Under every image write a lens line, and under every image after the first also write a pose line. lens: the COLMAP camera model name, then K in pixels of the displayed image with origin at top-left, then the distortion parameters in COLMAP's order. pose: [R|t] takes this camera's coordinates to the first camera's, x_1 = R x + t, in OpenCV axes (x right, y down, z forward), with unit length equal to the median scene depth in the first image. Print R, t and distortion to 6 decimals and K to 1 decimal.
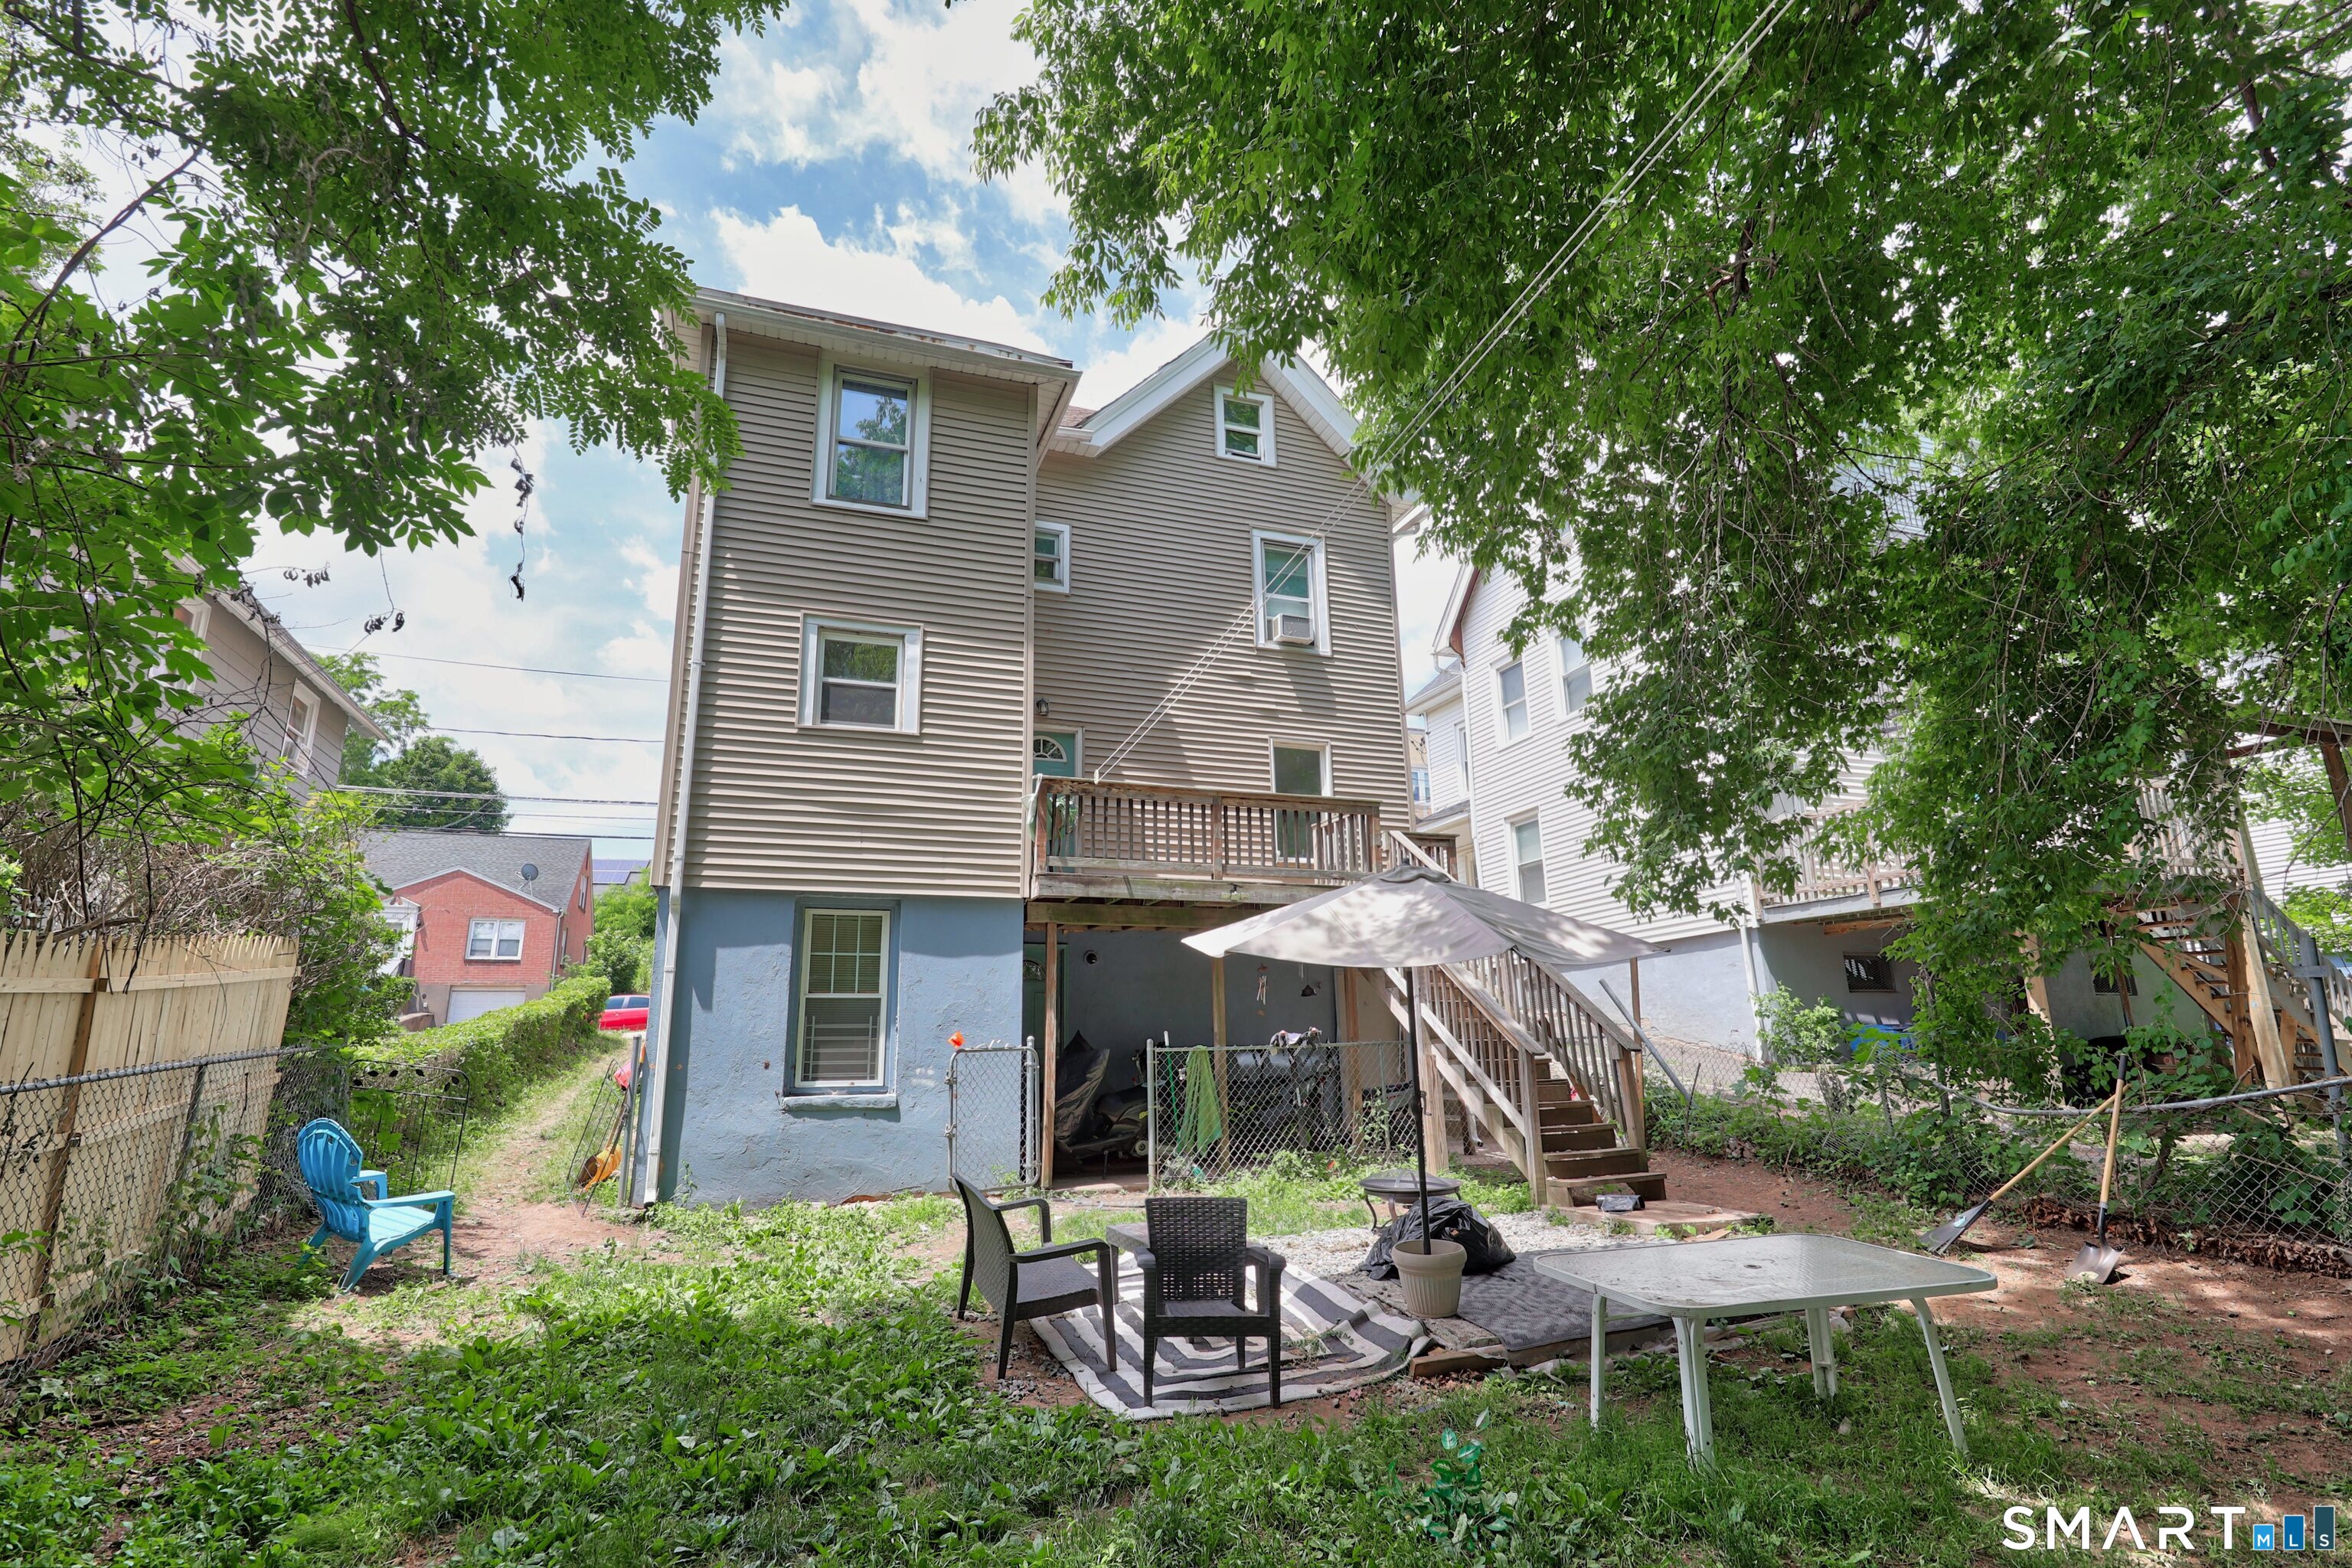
lens RADIAL K [[1131.2, 0, 1173.8], [0, 1131.2, 785.0], [0, 0, 1]] dist [0.001707, 0.000035]
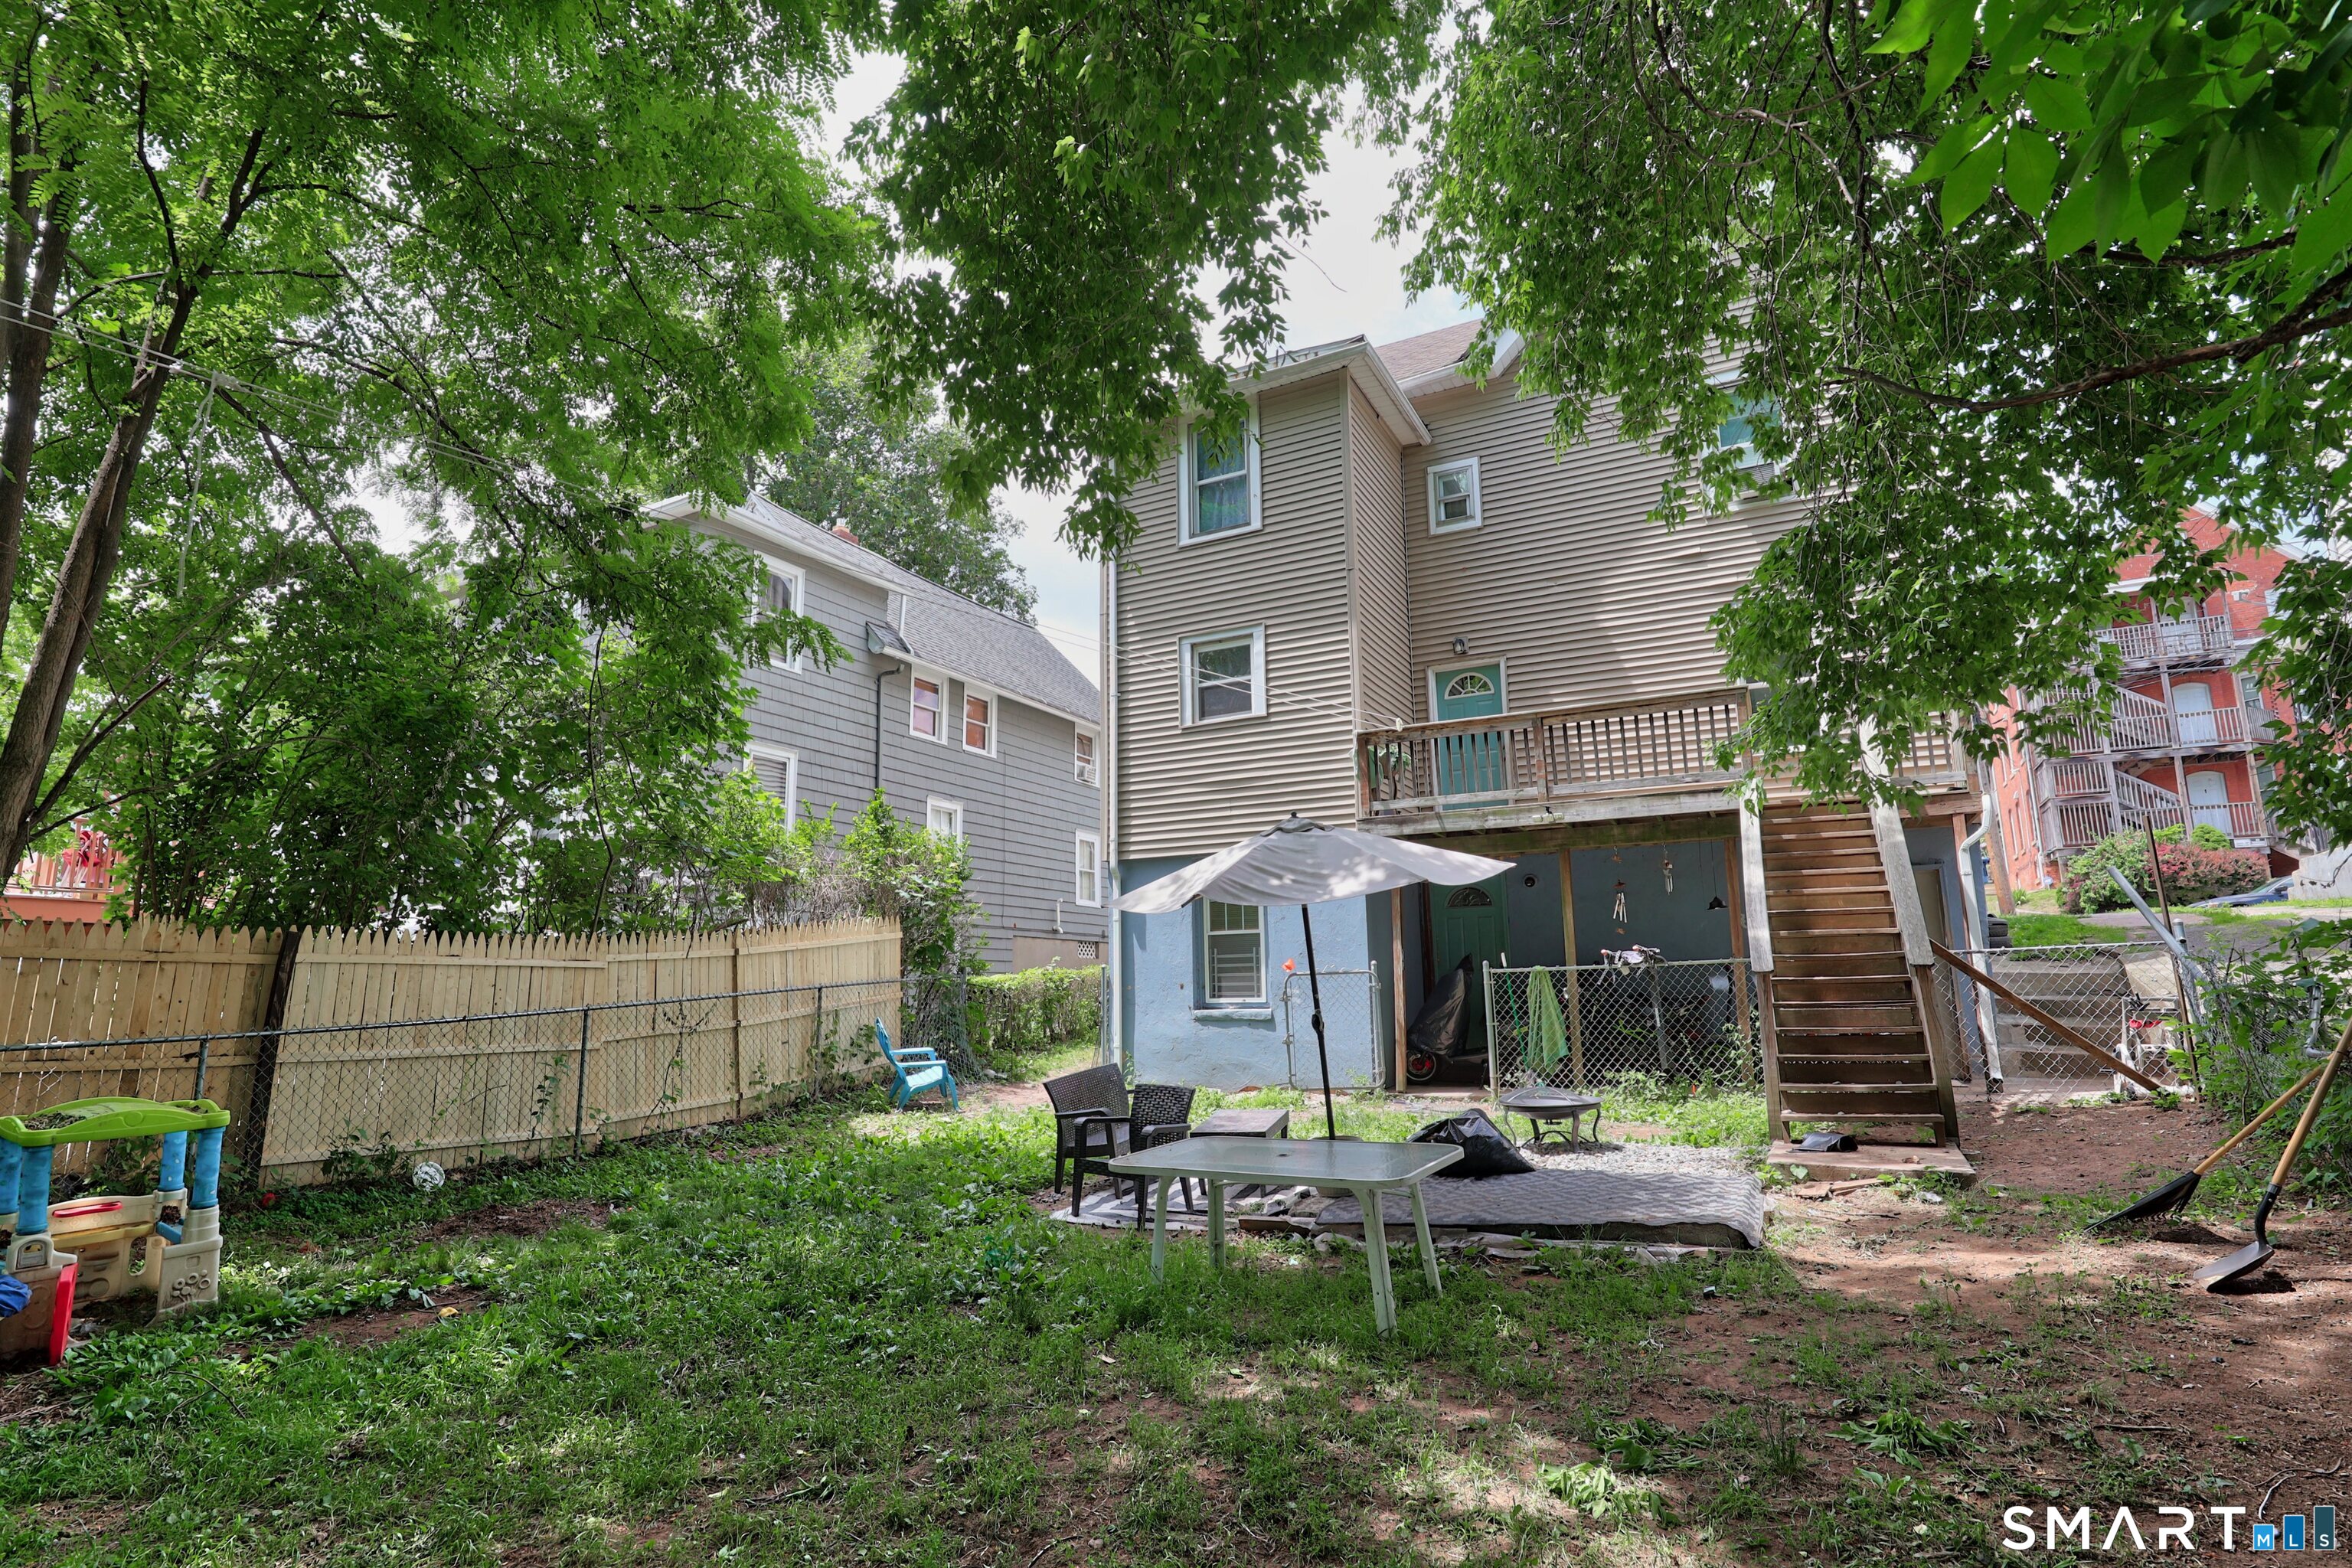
lens RADIAL K [[1207.0, 0, 1171.0], [0, 1207.0, 787.0], [0, 0, 1]] dist [0.002063, 0.000325]
pose [[0.671374, -0.122741, -0.730884, 0.643607], [0.183332, 0.983046, 0.003316, 0.007786], [0.718085, -0.136221, 0.682494, 0.043660]]
